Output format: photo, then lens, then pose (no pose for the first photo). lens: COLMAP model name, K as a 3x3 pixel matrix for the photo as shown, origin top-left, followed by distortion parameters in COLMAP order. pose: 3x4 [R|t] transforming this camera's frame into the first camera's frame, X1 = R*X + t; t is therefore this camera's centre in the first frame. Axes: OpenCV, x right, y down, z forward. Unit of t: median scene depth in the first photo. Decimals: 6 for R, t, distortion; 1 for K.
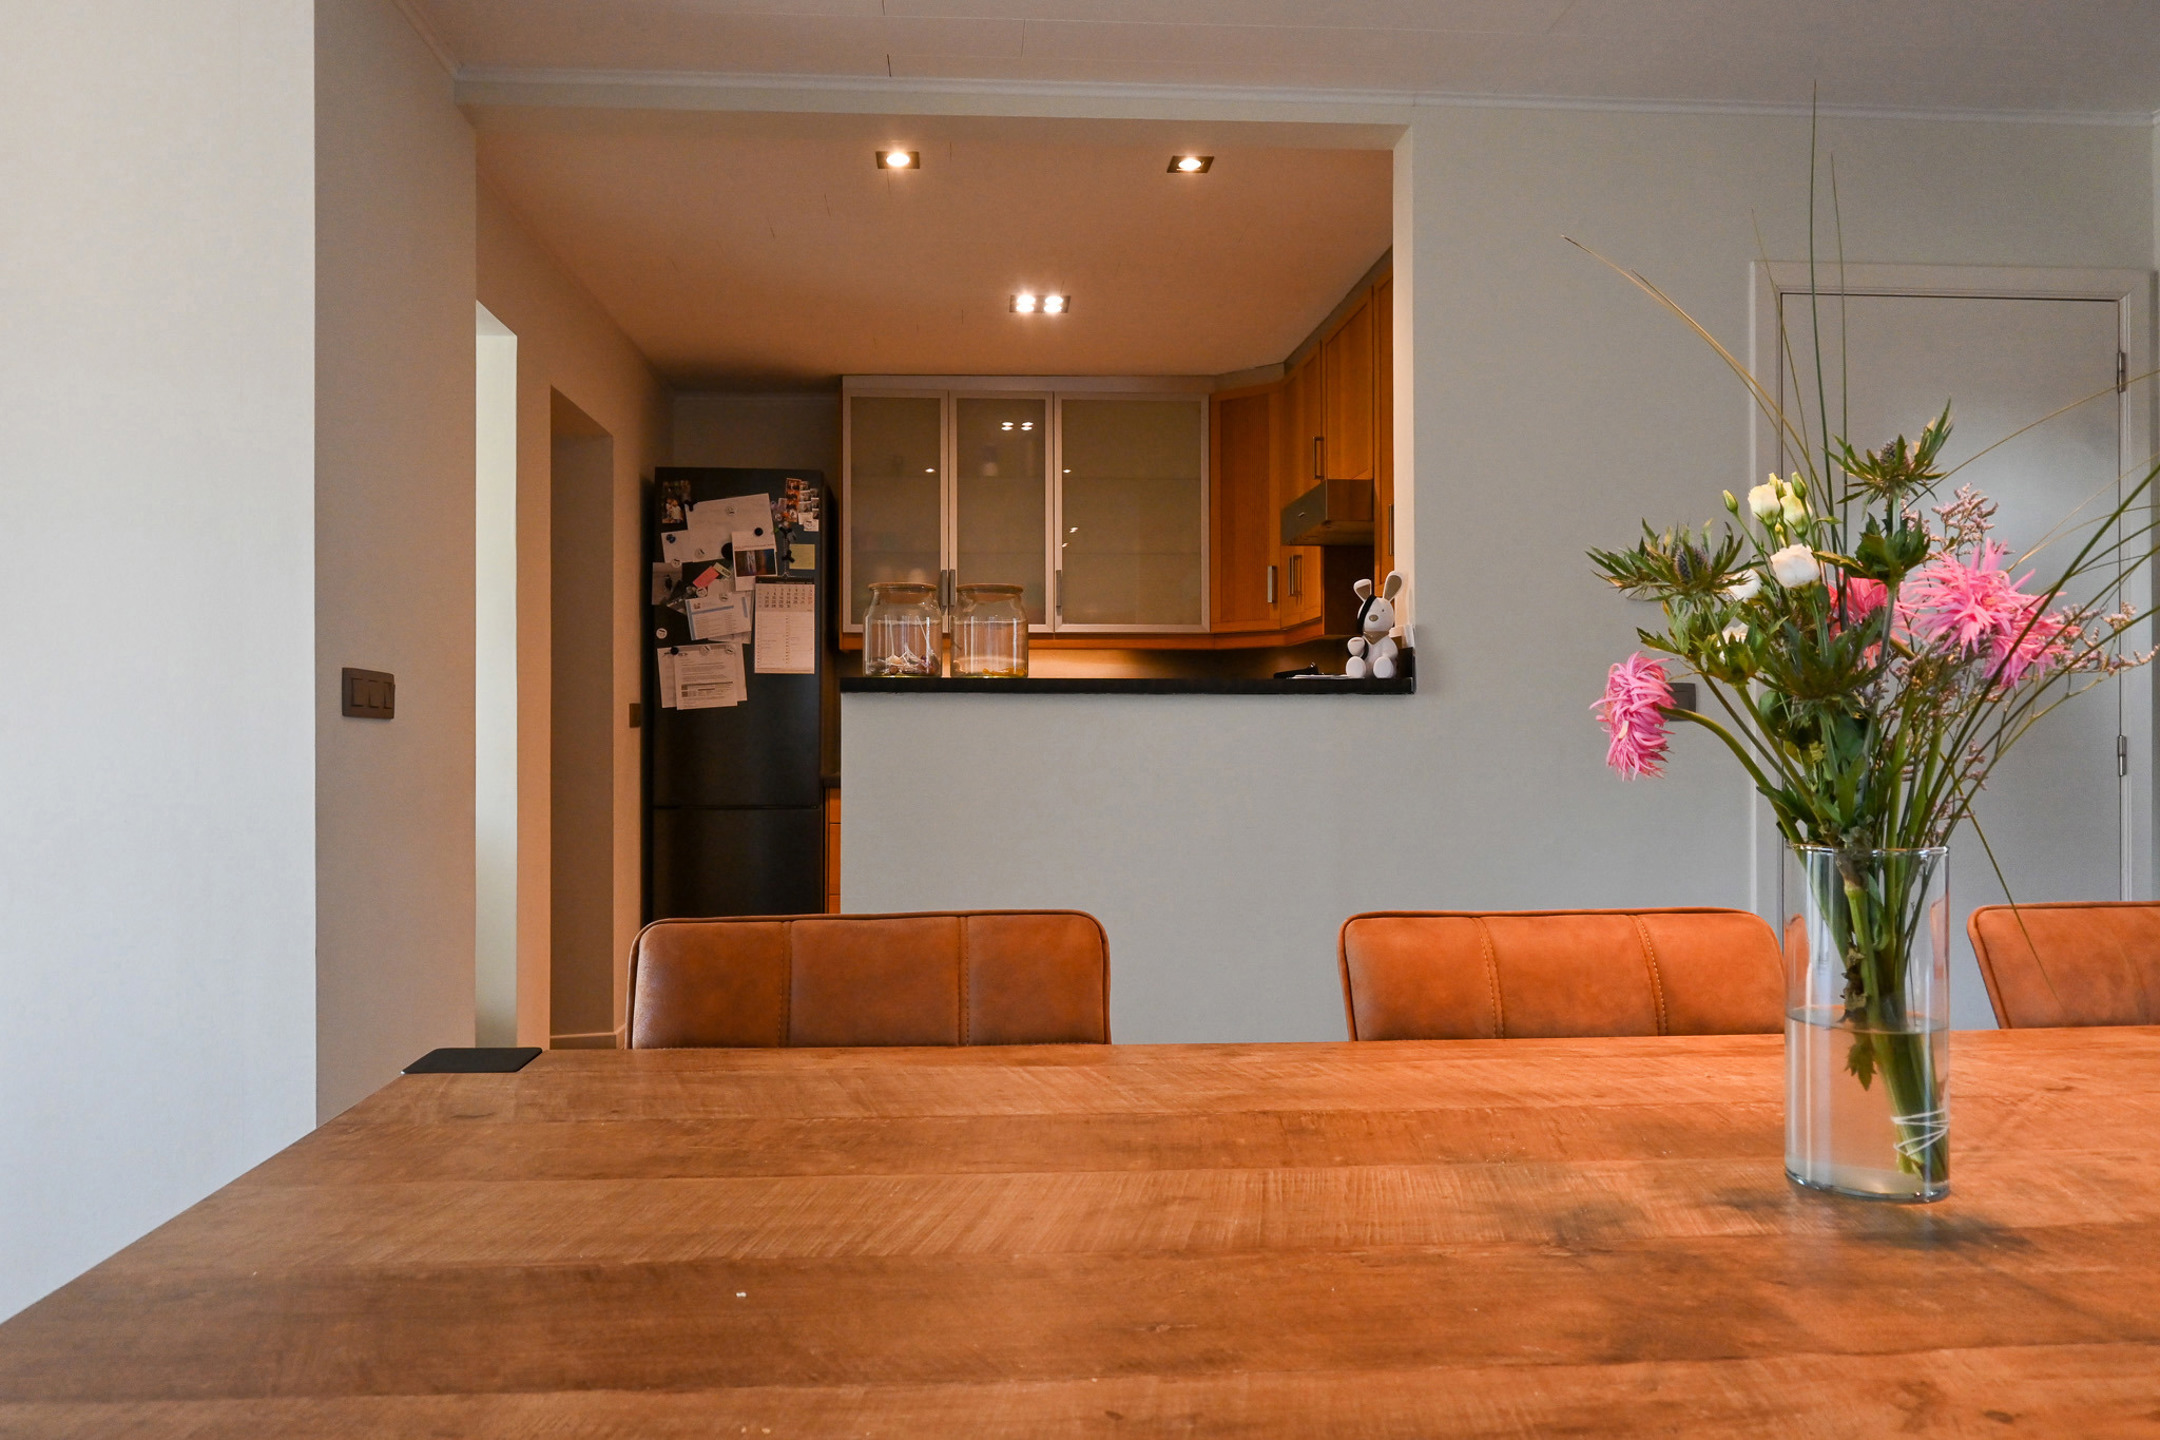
lens RADIAL K [[1484.8, 0, 1080.0], [0, 1484.8, 720.0], [0, 0, 1]] dist [0.004057, -0.001791]
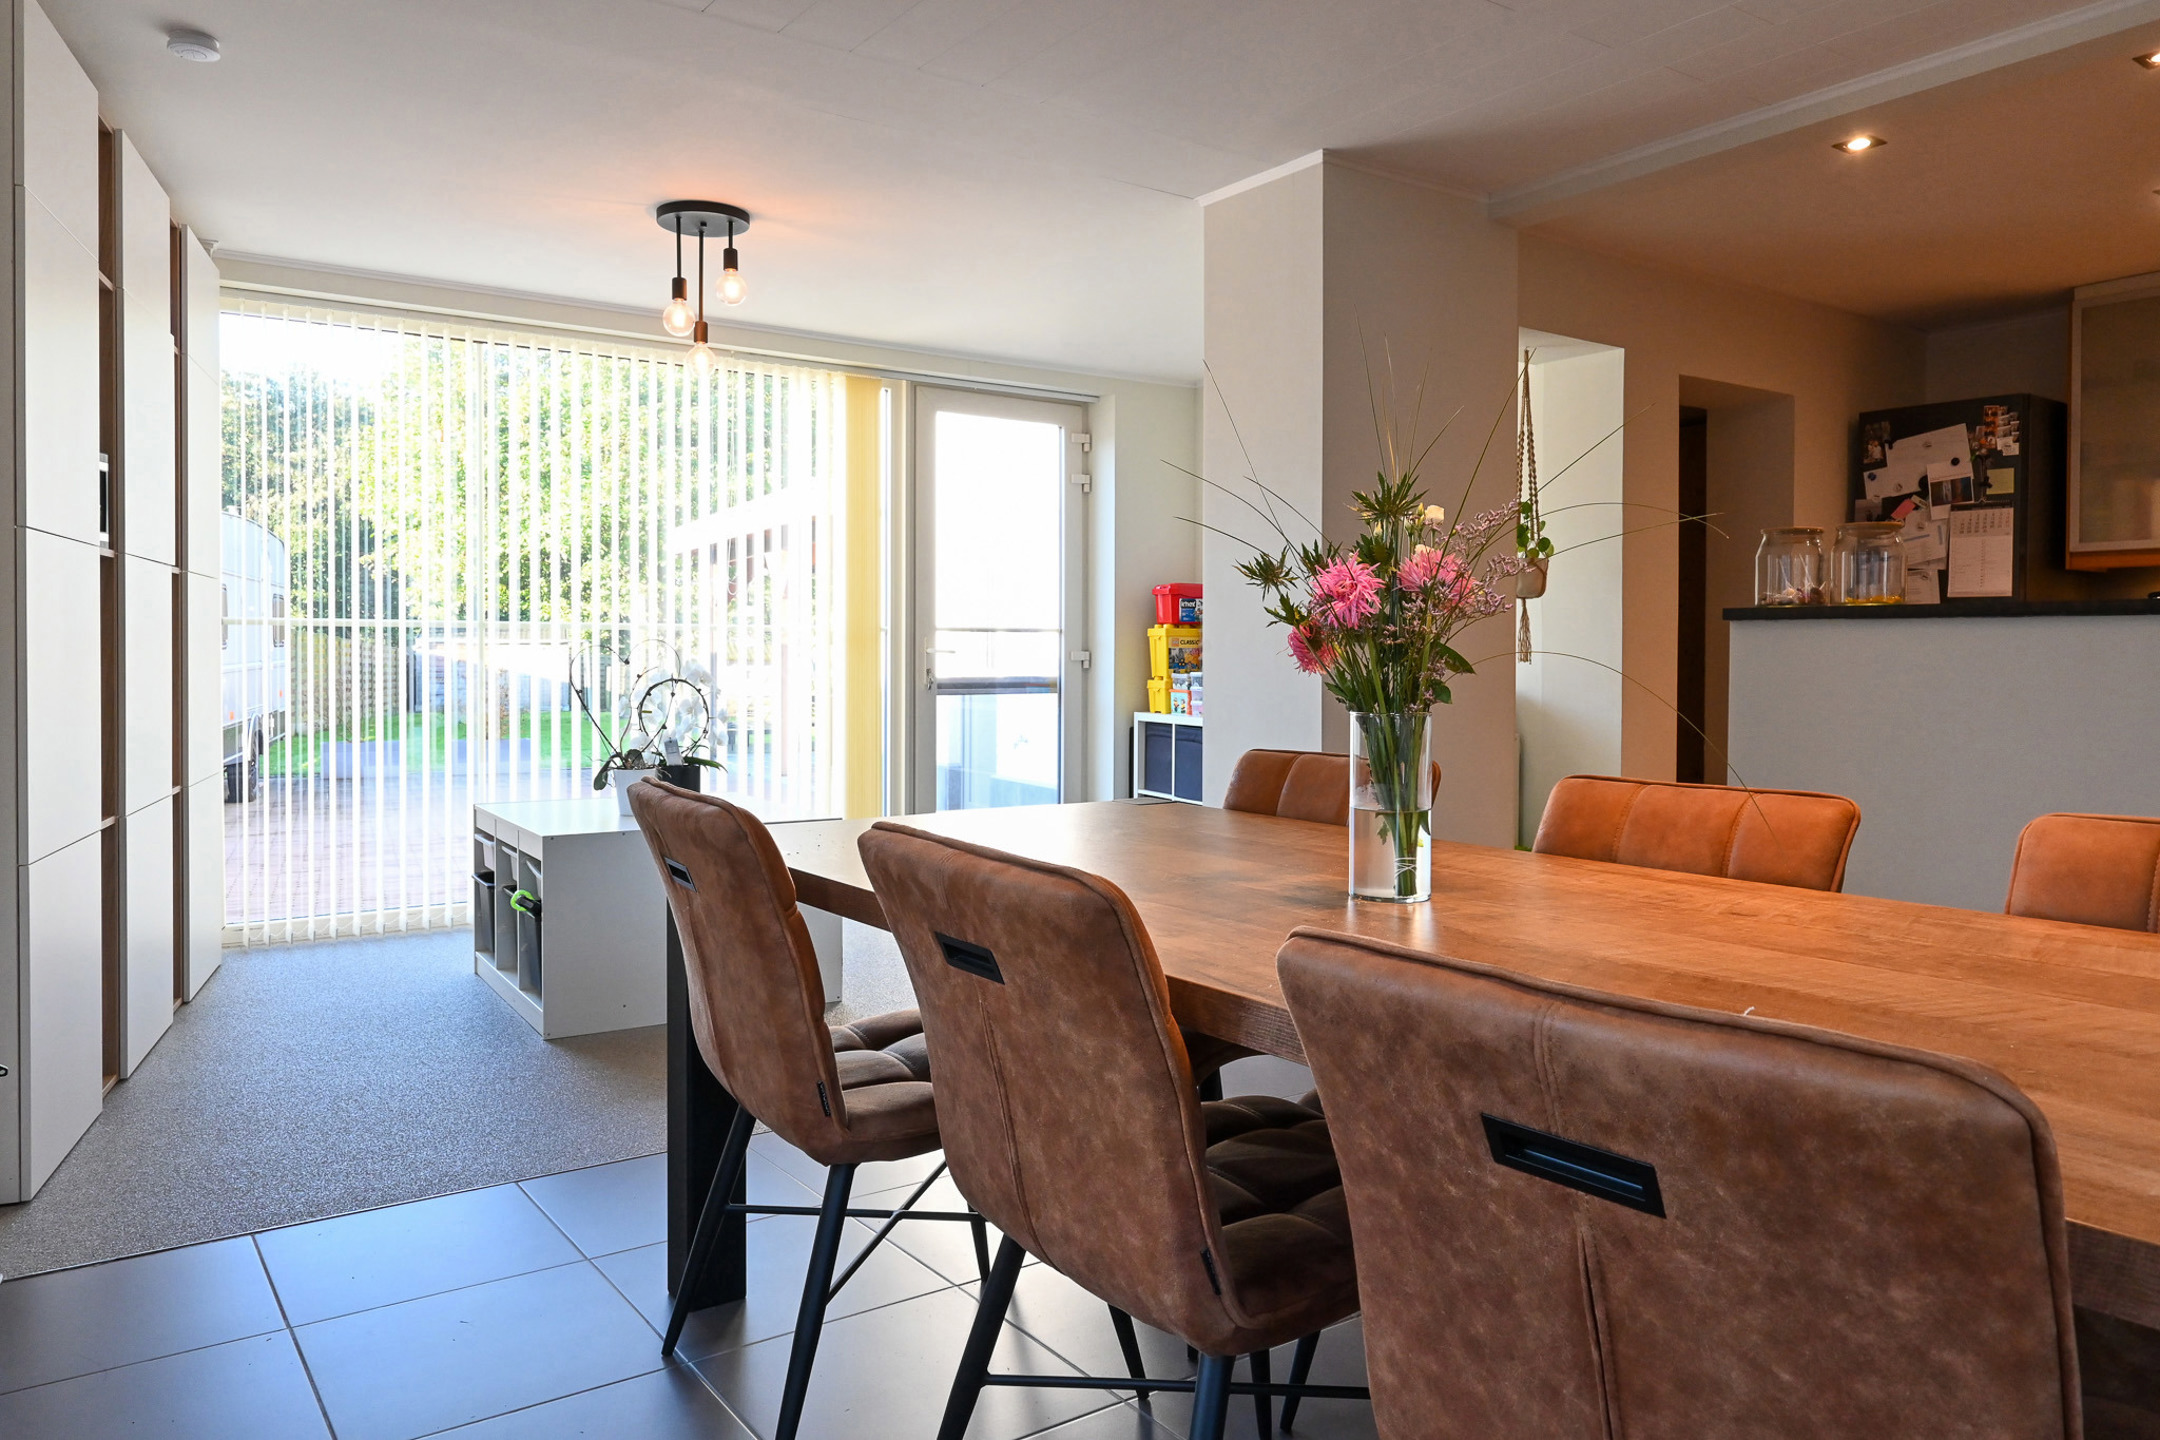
lens RADIAL K [[1484.8, 0, 1080.0], [0, 1484.8, 720.0], [0, 0, 1]] dist [0.004057, -0.001791]
pose [[0.514151, 0.042095, -0.856666, 0.370748], [0.002931, 0.998703, 0.050833, -0.000084], [0.857694, -0.028647, 0.513361, -0.070624]]
